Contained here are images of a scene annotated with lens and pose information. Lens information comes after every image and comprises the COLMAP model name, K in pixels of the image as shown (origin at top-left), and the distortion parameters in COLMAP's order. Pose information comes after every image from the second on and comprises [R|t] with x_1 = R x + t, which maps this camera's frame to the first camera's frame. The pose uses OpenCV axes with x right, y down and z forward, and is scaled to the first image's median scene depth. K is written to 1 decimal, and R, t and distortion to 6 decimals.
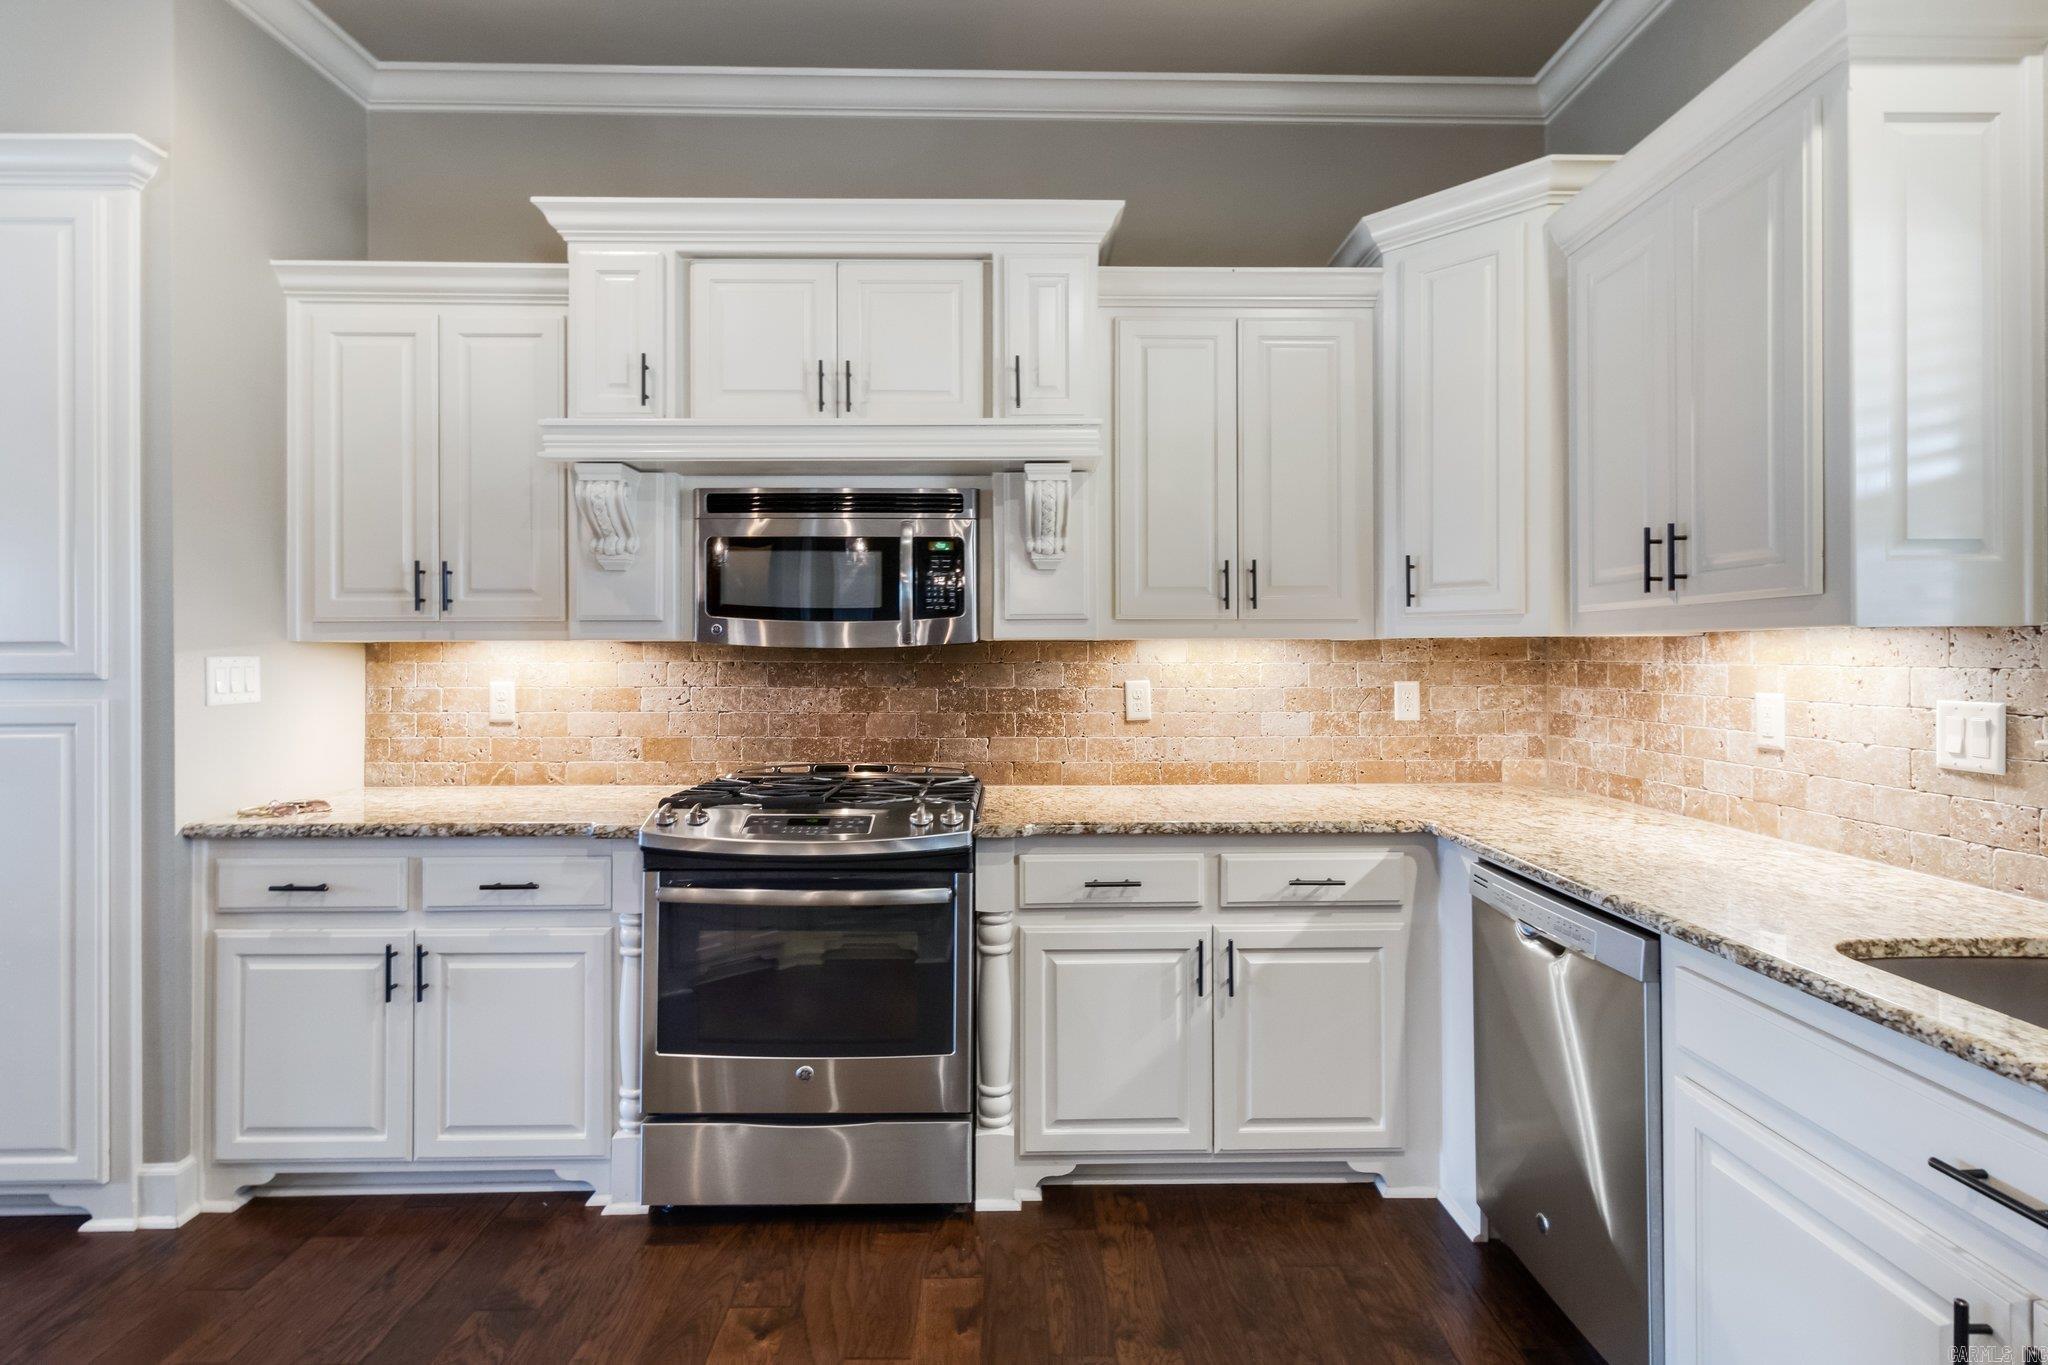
lens RADIAL K [[976.0, 0, 1024.4], [0, 976.0, 651.4], [0, 0, 1]] dist [0.002073, 0.000070]
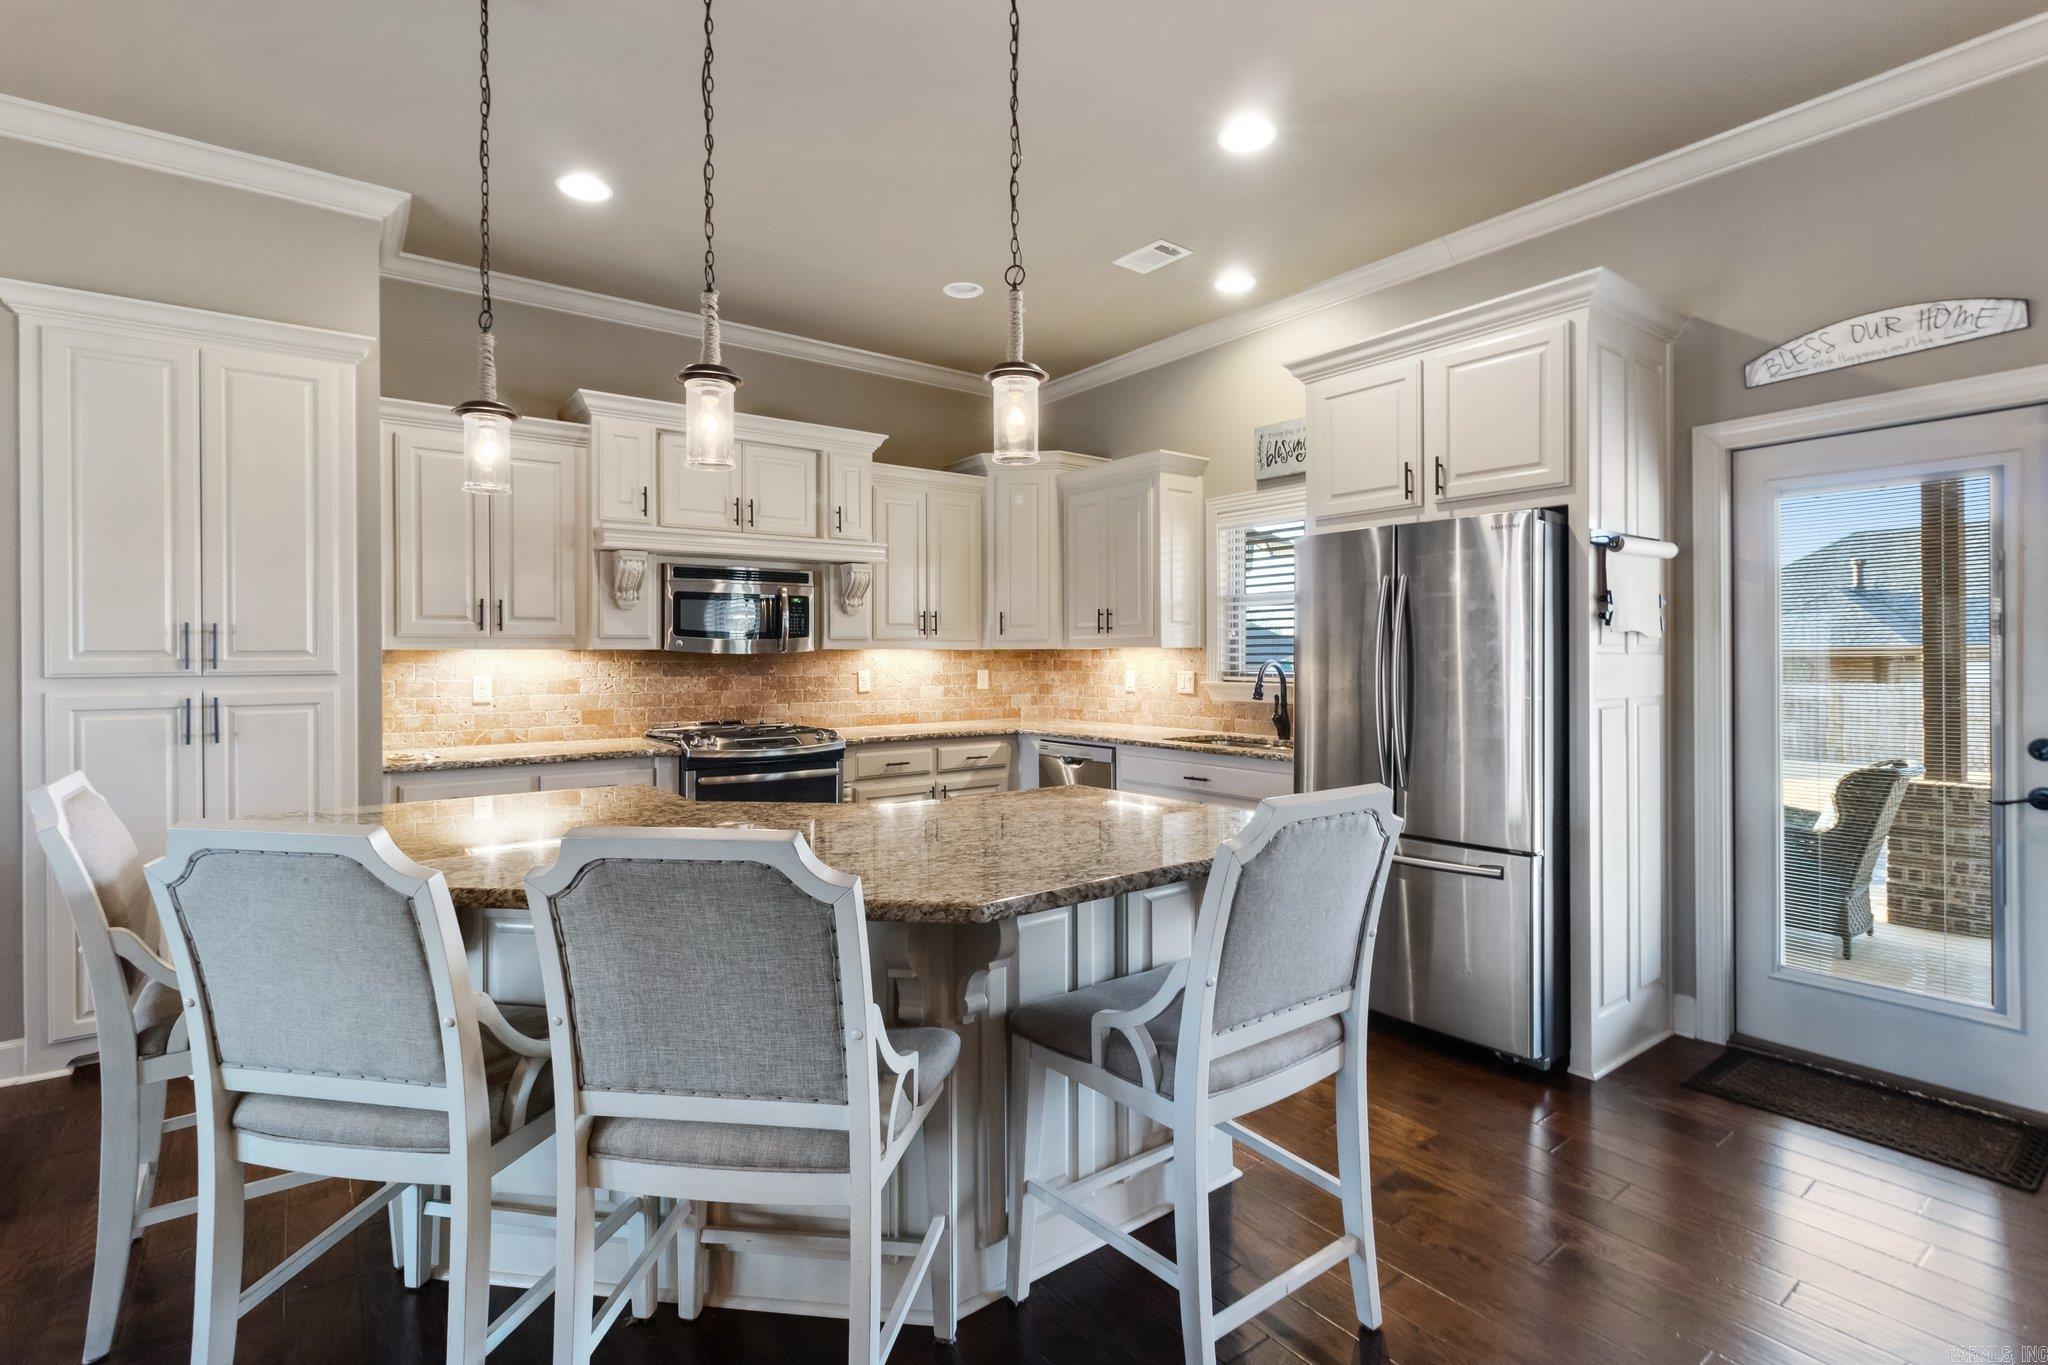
lens RADIAL K [[956.6, 0, 1023.0], [0, 956.6, 659.3], [0, 0, 1]] dist [0.000347, -0.000316]
pose [[0.811056, -0.003746, 0.584957, -0.810688], [0.000466, 0.999983, 0.005758, -0.003334], [-0.584969, -0.004397, 0.811044, -0.765845]]
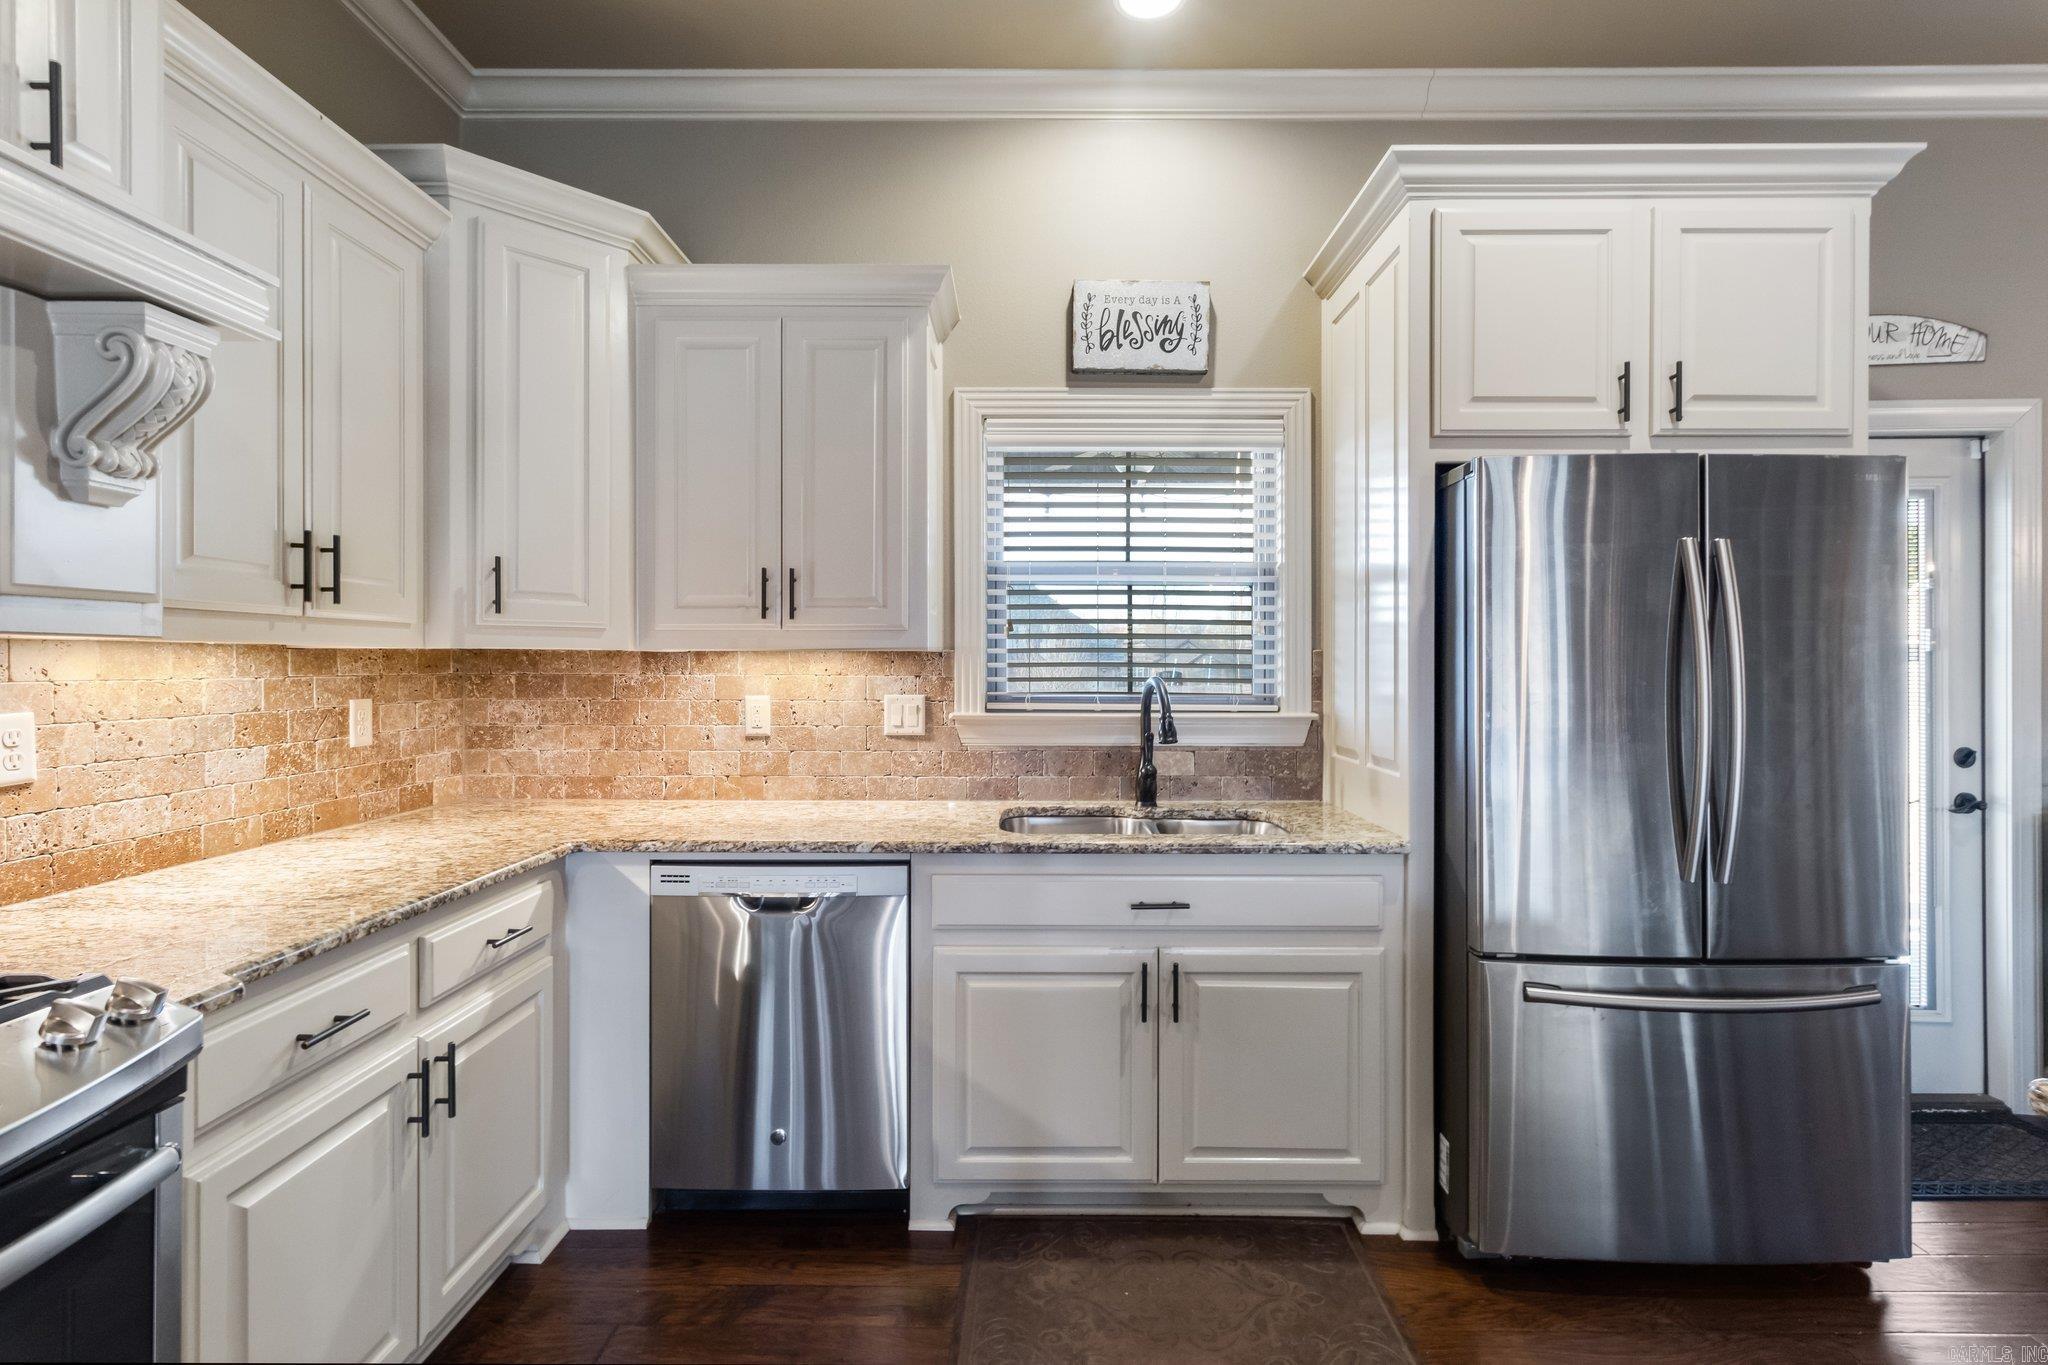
lens RADIAL K [[963.3, 0, 1028.0], [0, 963.3, 671.6], [0, 0, 1]] dist [0.001334, 0.000371]
pose [[0.022864, -0.003883, 0.999731, -0.467340], [-0.005051, 0.999979, 0.004000, 0.001440], [-0.999726, -0.005141, 0.022844, 0.475485]]
